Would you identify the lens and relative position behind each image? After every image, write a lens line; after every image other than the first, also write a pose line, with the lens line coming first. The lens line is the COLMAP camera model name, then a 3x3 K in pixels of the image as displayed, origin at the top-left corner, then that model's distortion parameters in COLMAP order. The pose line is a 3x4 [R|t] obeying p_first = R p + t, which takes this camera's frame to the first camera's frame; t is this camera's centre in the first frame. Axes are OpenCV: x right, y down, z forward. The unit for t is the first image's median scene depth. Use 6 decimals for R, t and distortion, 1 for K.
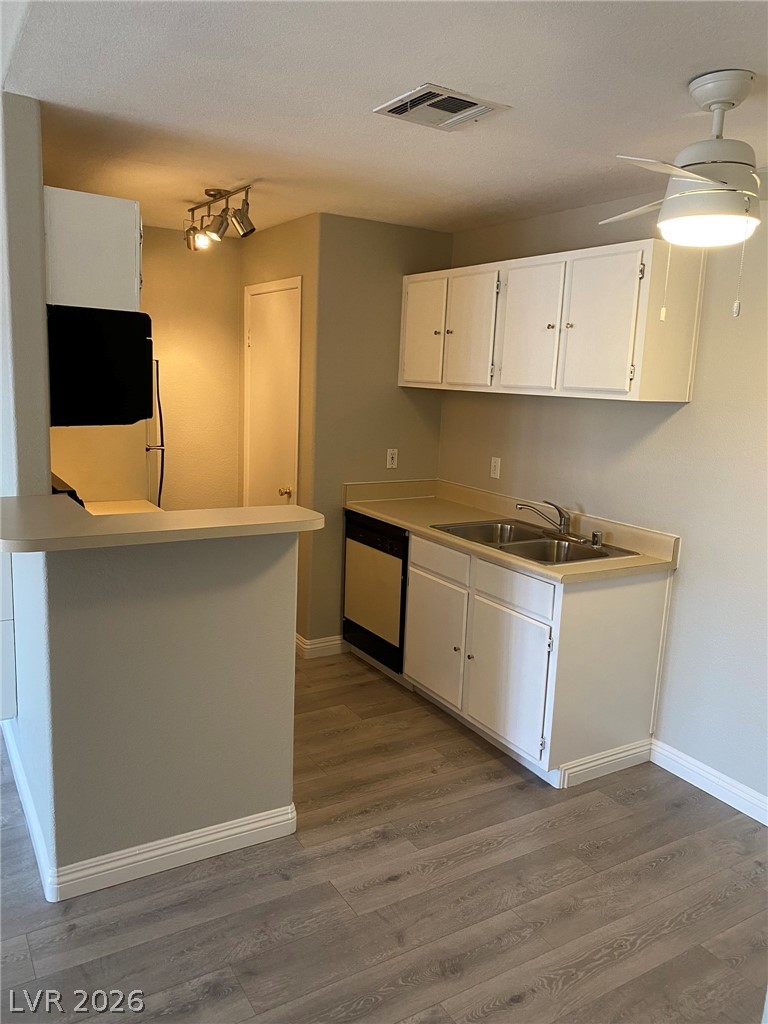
lens RADIAL K [[766.9, 0, 388.4], [0, 766.9, 507.0], [0, 0, 1]] dist [0.003291, -0.013429]
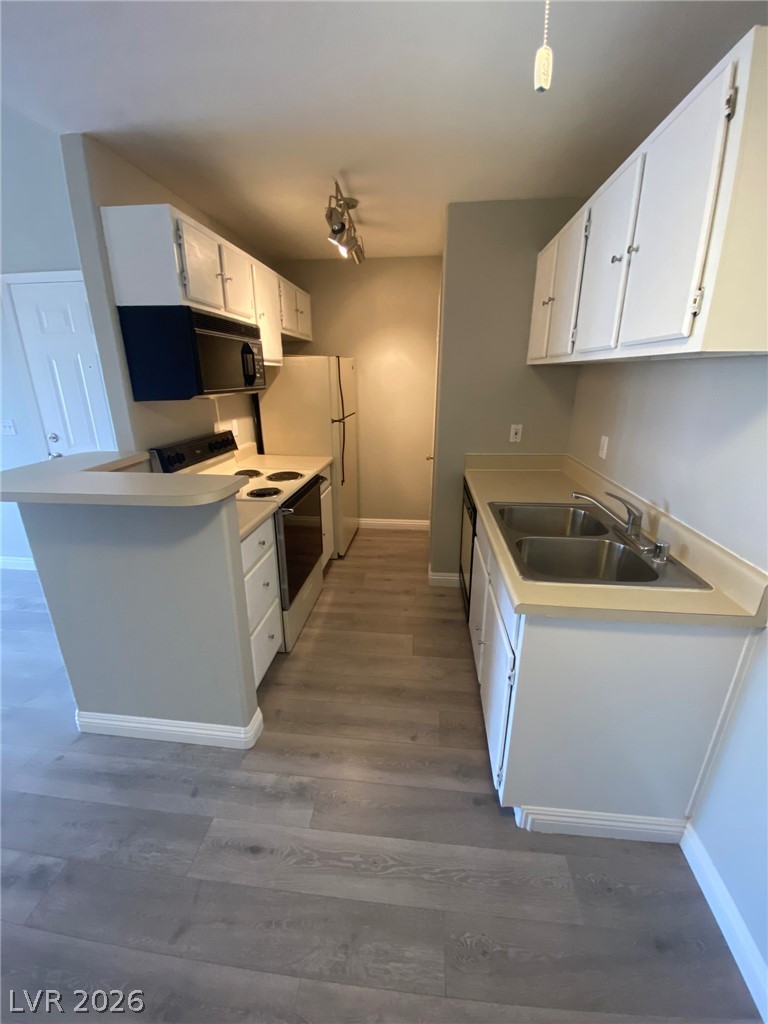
lens RADIAL K [[412.3, 0, 383.2], [0, 412.3, 512.1], [0, 0, 1]] dist [-0.009482, -0.003965]
pose [[0.793060, 0.150616, -0.590229, 0.332473], [-0.064913, 0.984328, 0.163963, -0.053083], [0.605675, -0.091720, 0.790409, 0.593568]]
